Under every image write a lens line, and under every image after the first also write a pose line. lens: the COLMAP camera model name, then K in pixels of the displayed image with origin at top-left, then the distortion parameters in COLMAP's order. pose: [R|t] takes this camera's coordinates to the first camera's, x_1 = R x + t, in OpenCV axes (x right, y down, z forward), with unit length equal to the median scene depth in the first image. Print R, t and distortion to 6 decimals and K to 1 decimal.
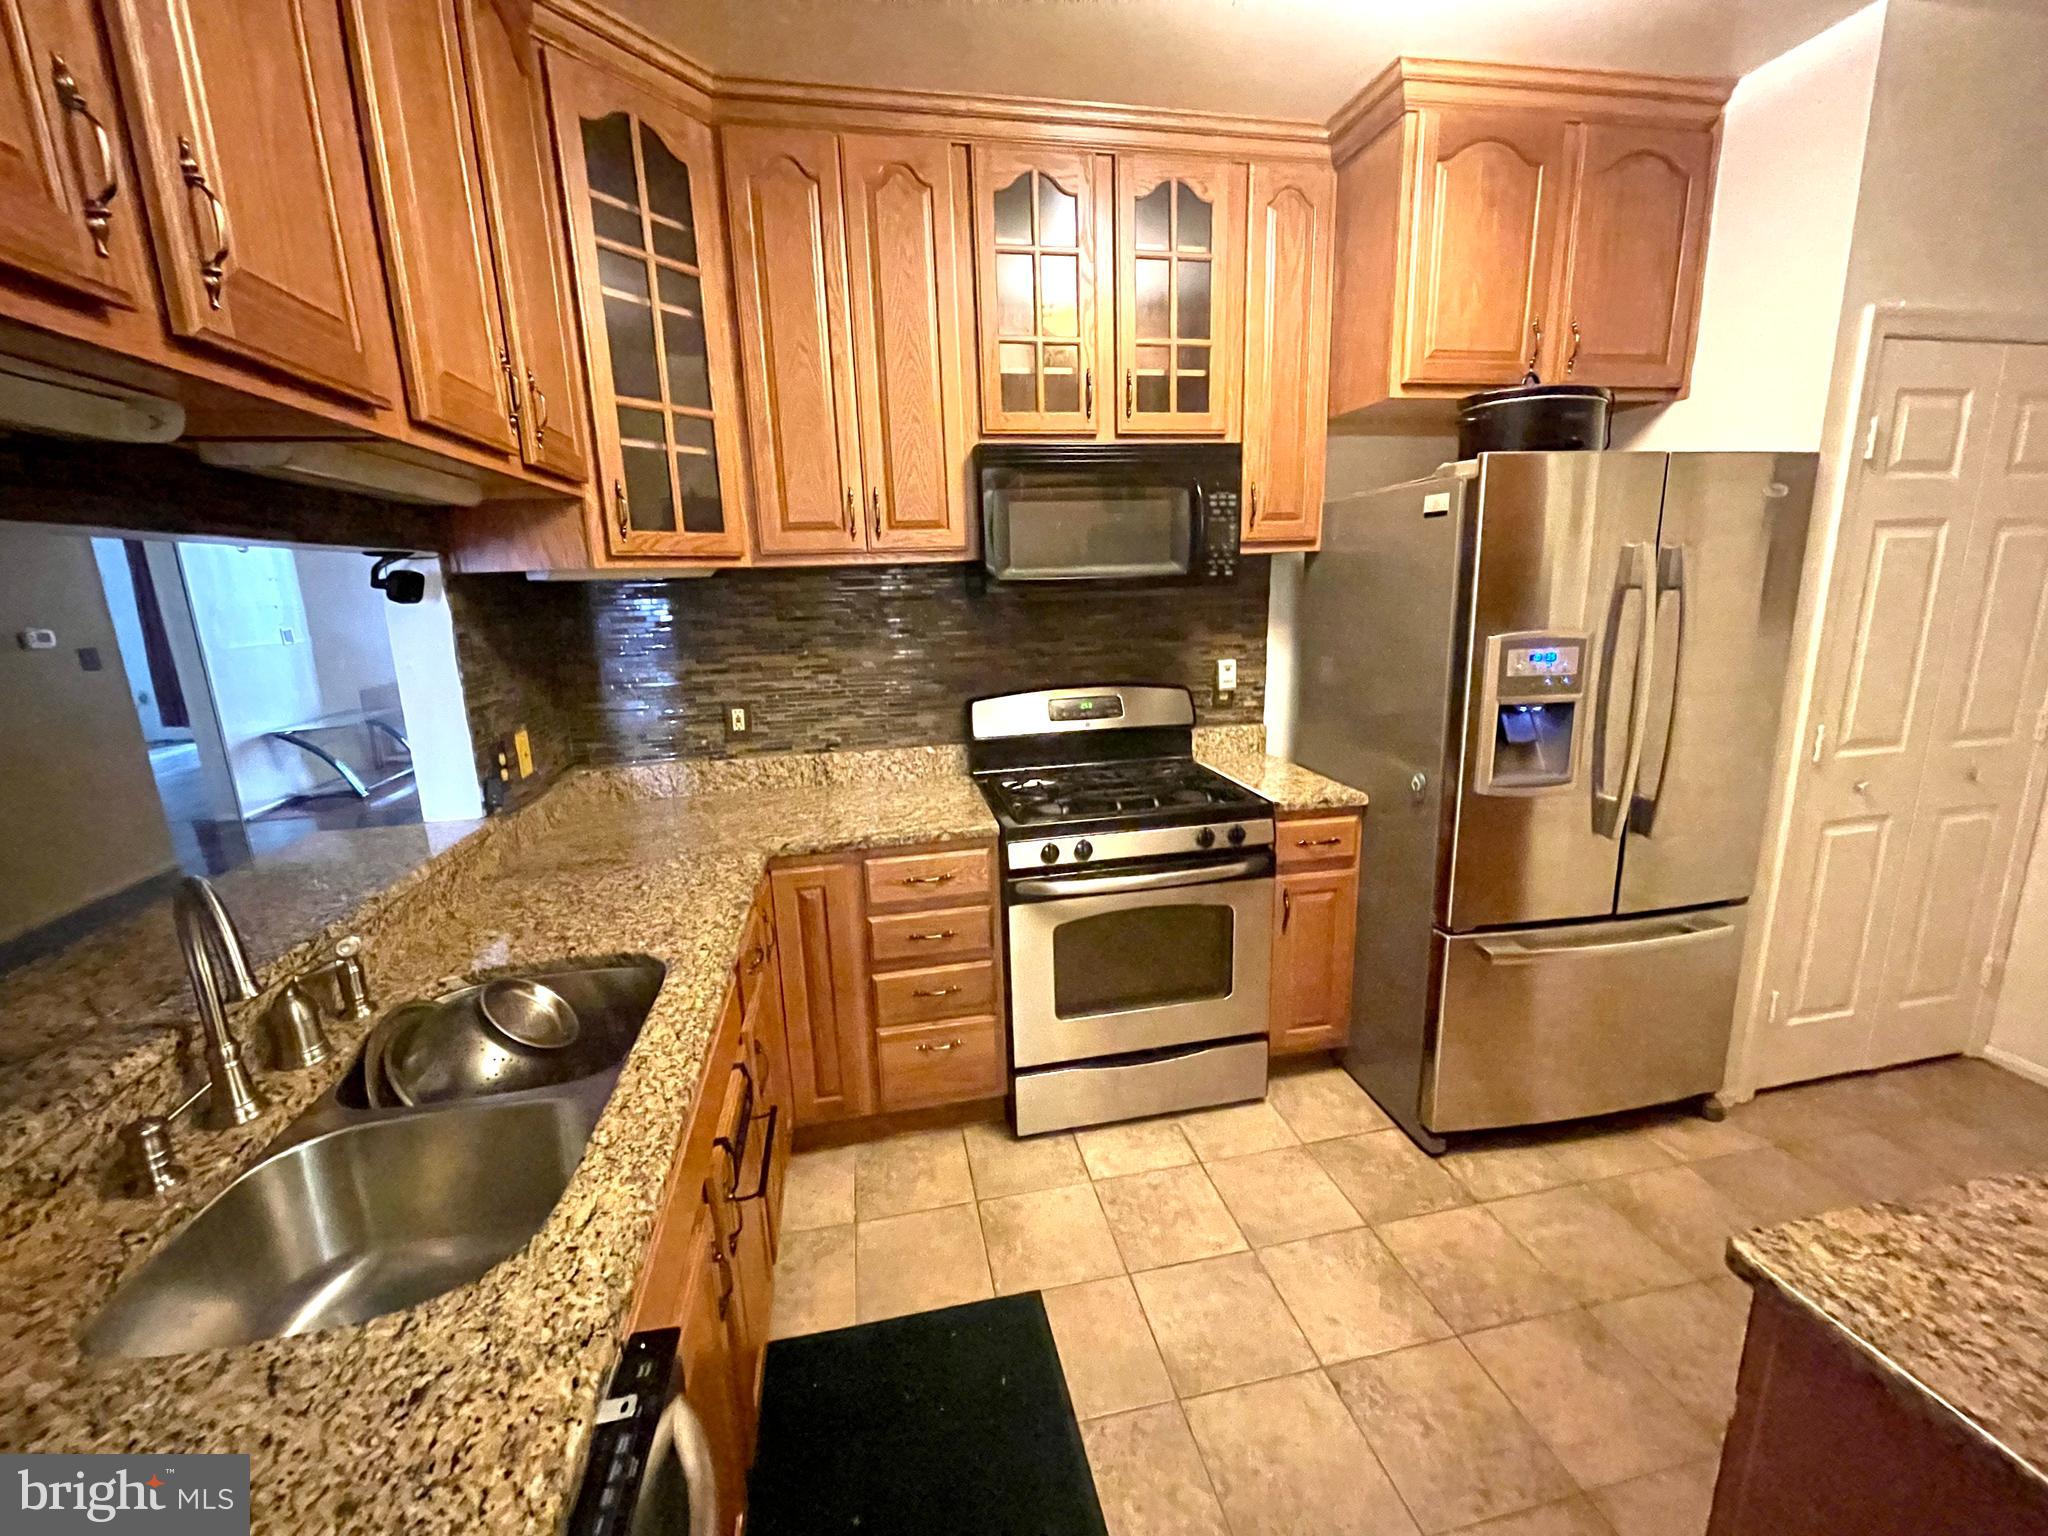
lens RADIAL K [[823.5, 0, 1023.8], [0, 823.5, 756.2], [0, 0, 1]] dist [-0.000122, -0.001298]
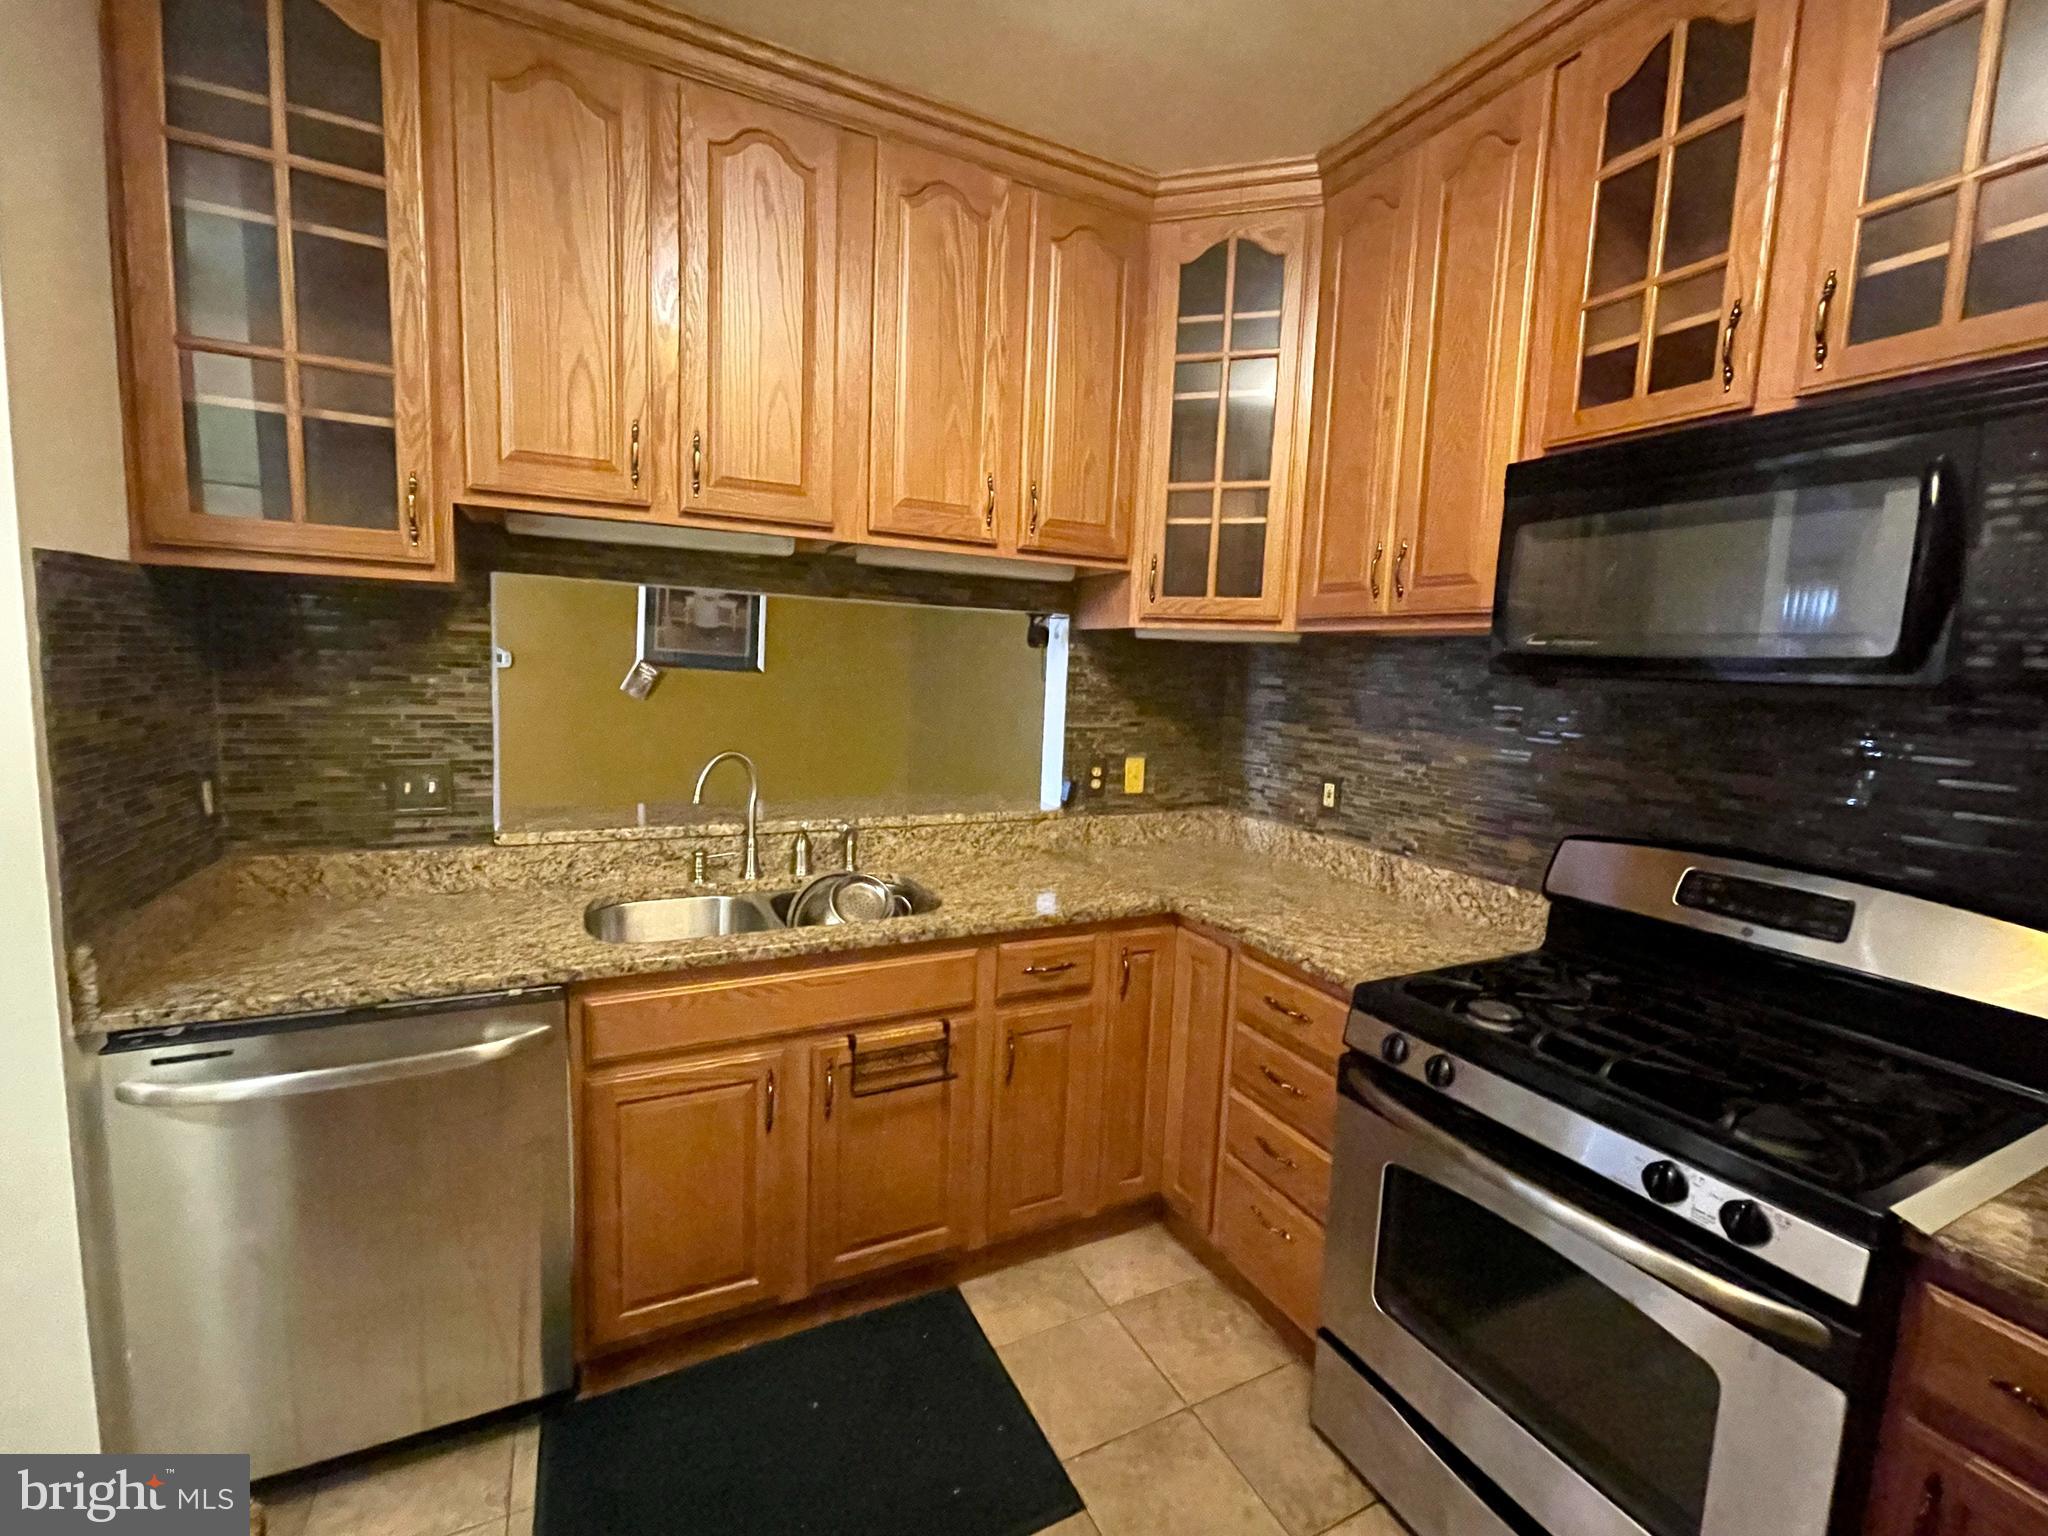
lens RADIAL K [[871.0, 0, 1022.1], [0, 871.0, 753.8], [0, 0, 1]] dist [-0.001667, -0.001714]
pose [[0.260330, 0.144289, -0.954678, 0.587571], [-0.252065, 0.964637, 0.077059, -0.091228], [0.932036, 0.220580, 0.287494, 0.449201]]
